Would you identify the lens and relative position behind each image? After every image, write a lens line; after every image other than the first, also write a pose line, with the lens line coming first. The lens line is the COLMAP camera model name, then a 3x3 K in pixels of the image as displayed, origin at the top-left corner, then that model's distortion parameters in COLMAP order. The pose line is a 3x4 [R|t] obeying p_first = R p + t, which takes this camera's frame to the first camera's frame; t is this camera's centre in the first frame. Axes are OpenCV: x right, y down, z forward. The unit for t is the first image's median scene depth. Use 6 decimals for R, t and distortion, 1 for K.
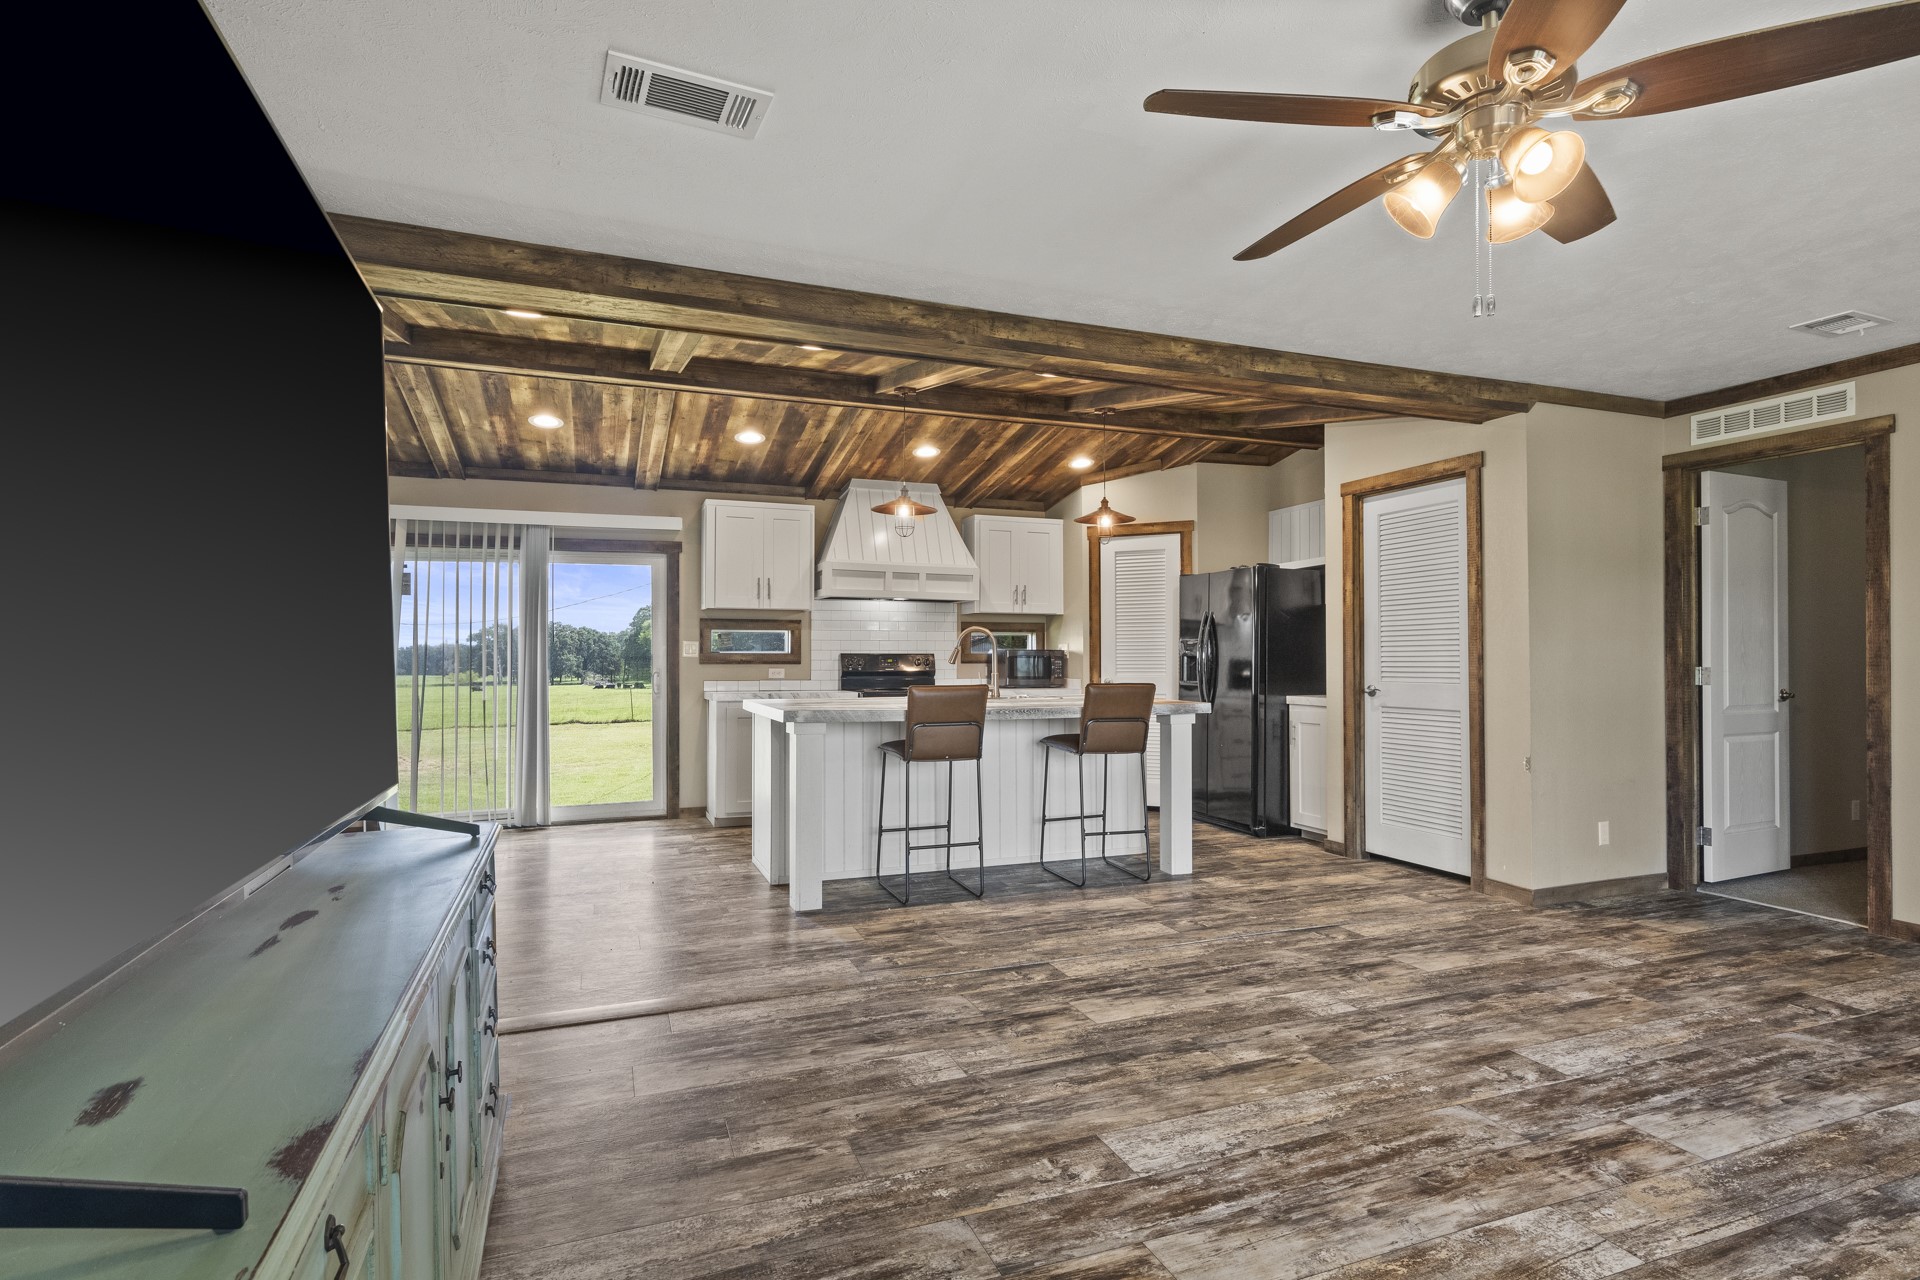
lens RADIAL K [[954.3, 0, 968.1], [0, 954.3, 668.9], [0, 0, 1]] dist [0.003985, -0.000612]
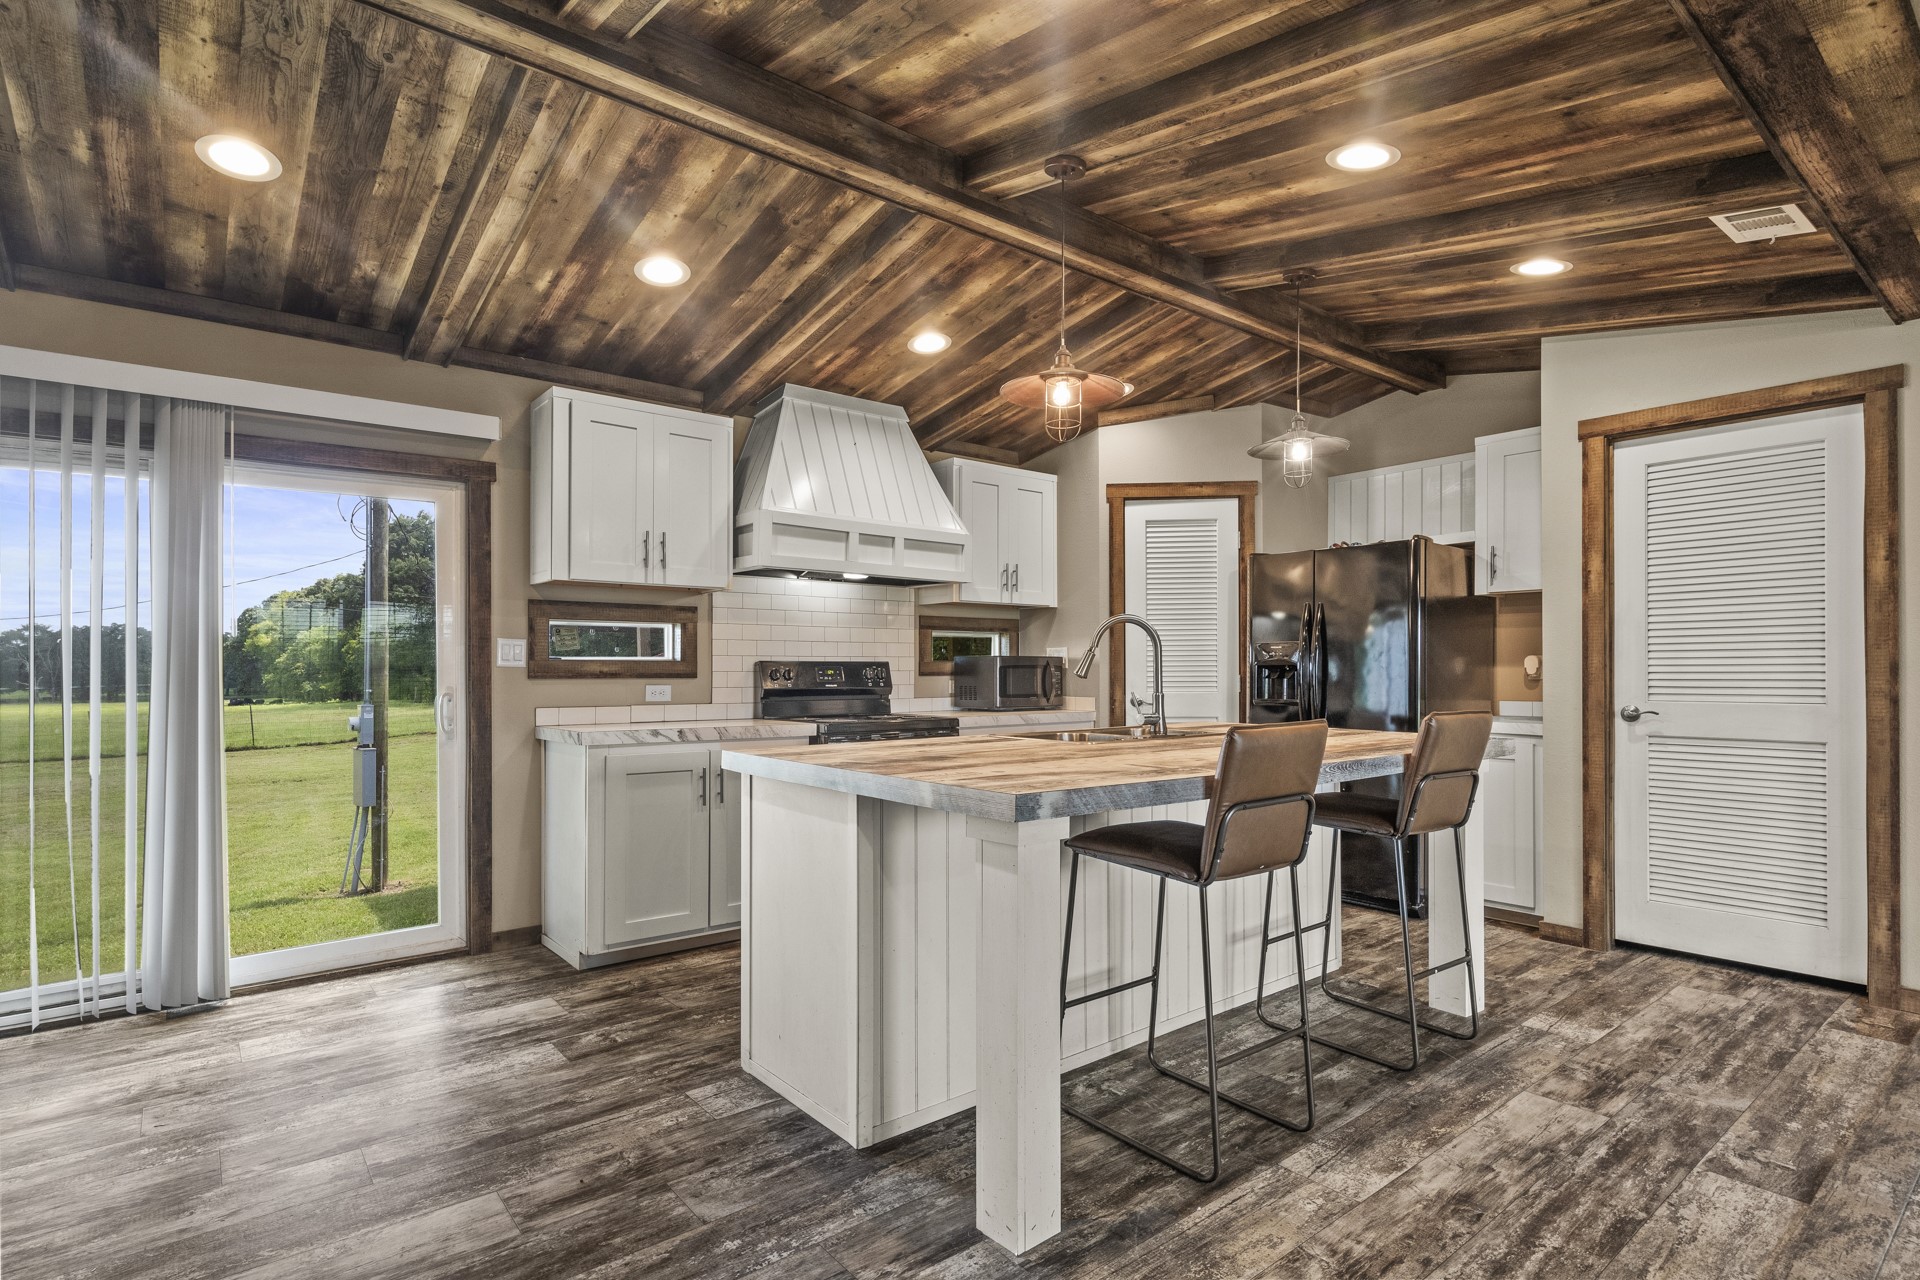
lens RADIAL K [[954.3, 0, 968.1], [0, 954.3, 668.9], [0, 0, 1]] dist [0.003985, -0.000612]
pose [[0.949581, -0.001287, 0.313518, -0.212531], [0.004992, 0.999927, -0.011016, -0.003529], [-0.313481, 0.012025, 0.949518, 0.379893]]
